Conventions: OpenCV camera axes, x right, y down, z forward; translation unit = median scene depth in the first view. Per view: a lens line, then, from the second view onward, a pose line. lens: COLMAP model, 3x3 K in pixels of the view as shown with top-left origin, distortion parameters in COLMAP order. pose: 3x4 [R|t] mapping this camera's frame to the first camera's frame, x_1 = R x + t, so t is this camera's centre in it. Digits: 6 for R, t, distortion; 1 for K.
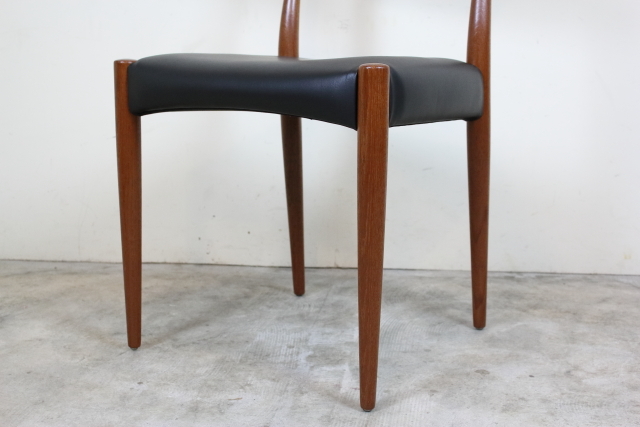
lens RADIAL K [[906.2, 0, 323.0], [0, 906.2, 213.4], [0, 0, 1]] dist [-0.040937, 0.000000]
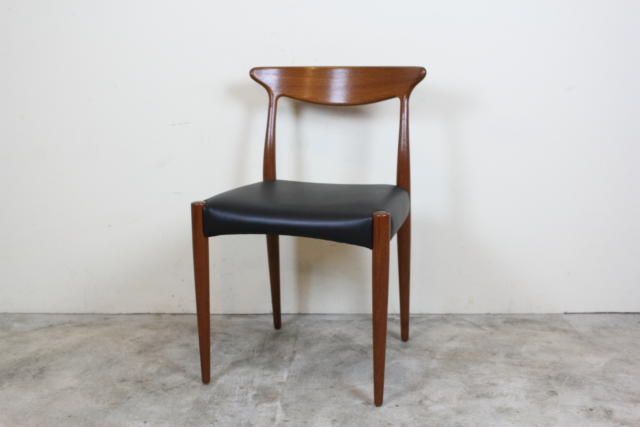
lens RADIAL K [[772.0, 0, 320.1], [0, 772.0, 210.9], [0, 0, 1]] dist [-0.063498, 0.000000]
pose [[0.996706, -0.027429, 0.076323, 0.004083], [0.025658, 0.999380, 0.024094, -0.153037], [-0.076937, -0.022056, 0.996792, -0.247284]]
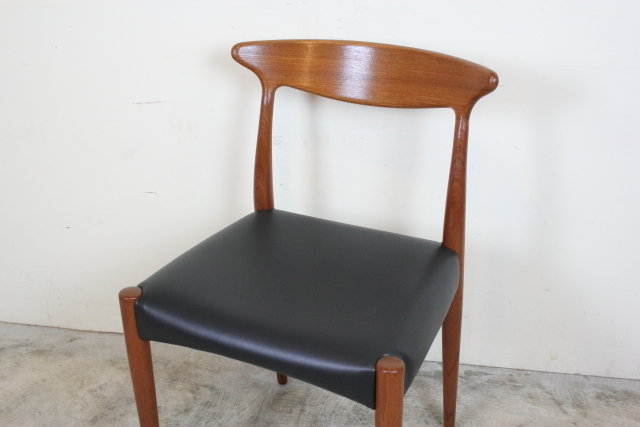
lens RADIAL K [[825.3, 0, 318.5], [0, 825.3, 216.8], [0, 0, 1]] dist [-0.051360, 0.000000]
pose [[0.998064, 0.006876, -0.061806, 0.139680], [0.009525, 0.965240, 0.261193, -0.407978], [0.061453, -0.261277, 0.963306, 0.125436]]
